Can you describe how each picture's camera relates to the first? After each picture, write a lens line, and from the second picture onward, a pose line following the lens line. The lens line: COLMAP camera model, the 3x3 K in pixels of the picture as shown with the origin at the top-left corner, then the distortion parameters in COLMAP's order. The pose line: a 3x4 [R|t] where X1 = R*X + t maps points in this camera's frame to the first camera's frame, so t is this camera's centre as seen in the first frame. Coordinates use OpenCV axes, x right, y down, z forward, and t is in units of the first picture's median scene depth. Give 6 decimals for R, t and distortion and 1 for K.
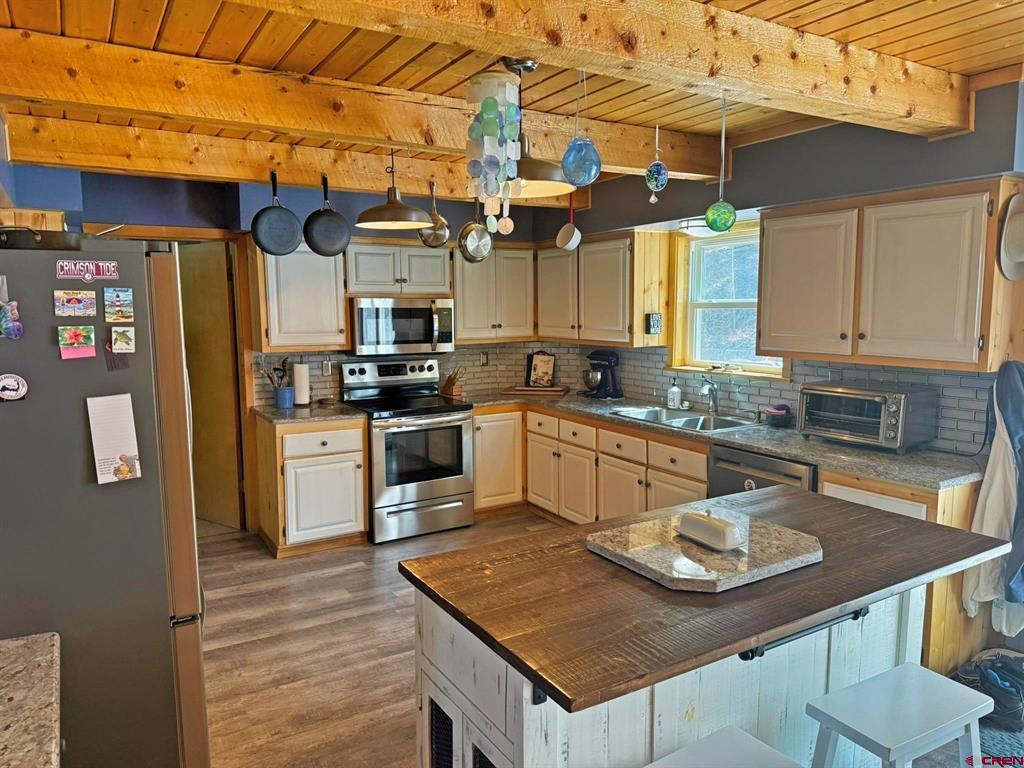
lens RADIAL K [[714.7, 0, 506.3], [0, 714.7, 381.9], [0, 0, 1]] dist [0.083805, -0.122472]
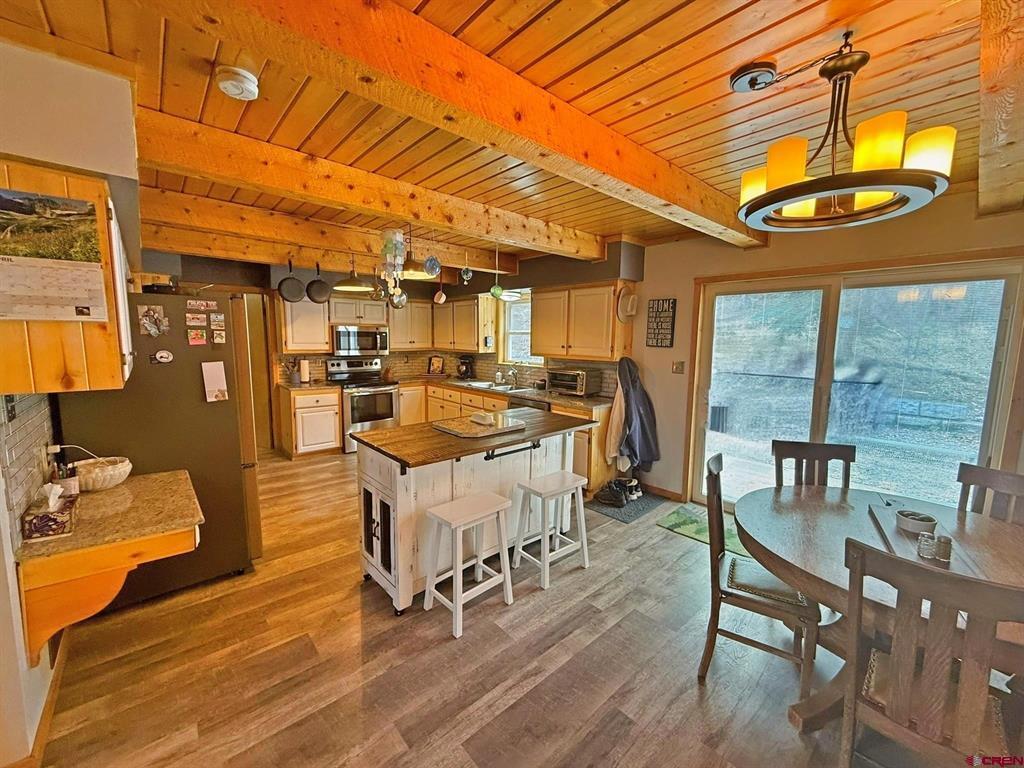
lens RADIAL K [[408.4, 0, 508.9], [0, 408.4, 382.9], [0, 0, 1]] dist [-0.002573, -0.000019]
pose [[0.982789, -0.001751, 0.184722, 0.054611], [0.000889, 0.999988, 0.004752, 0.037550], [-0.184728, -0.004506, 0.982779, -0.191477]]
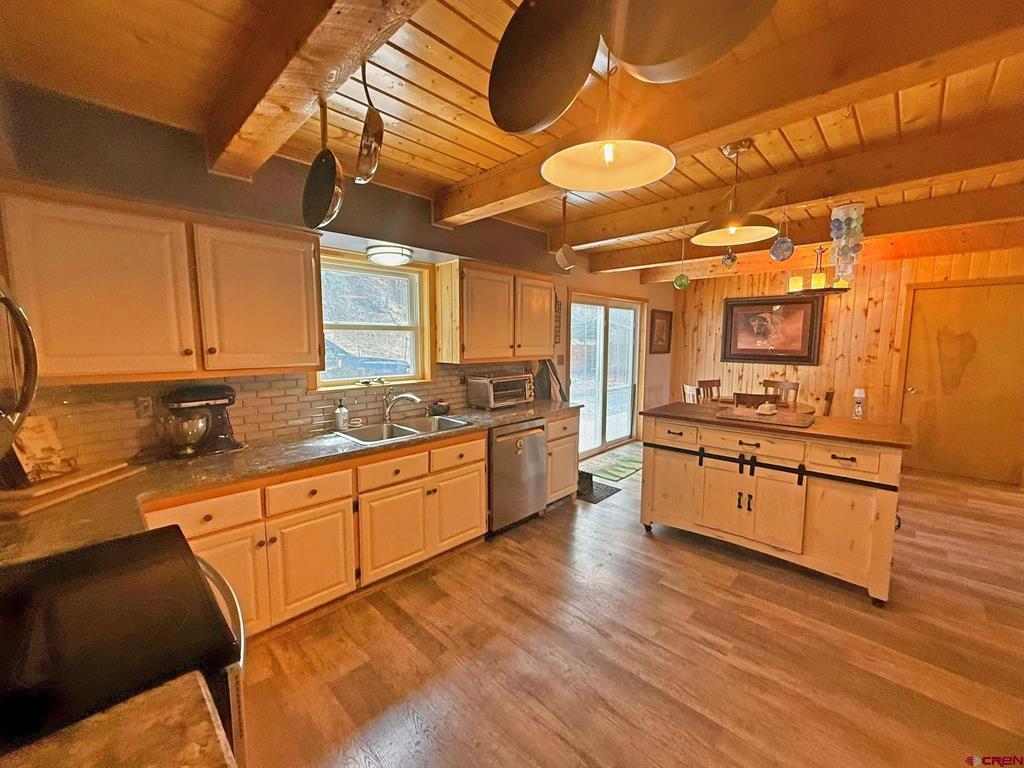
lens RADIAL K [[408.4, 0, 508.9], [0, 408.4, 382.9], [0, 0, 1]] dist [-0.002573, -0.000019]
pose [[-0.261907, -0.092417, 0.960658, -0.436026], [0.108344, 0.986297, 0.124421, -0.086124], [-0.958993, 0.136668, -0.248305, 1.089233]]
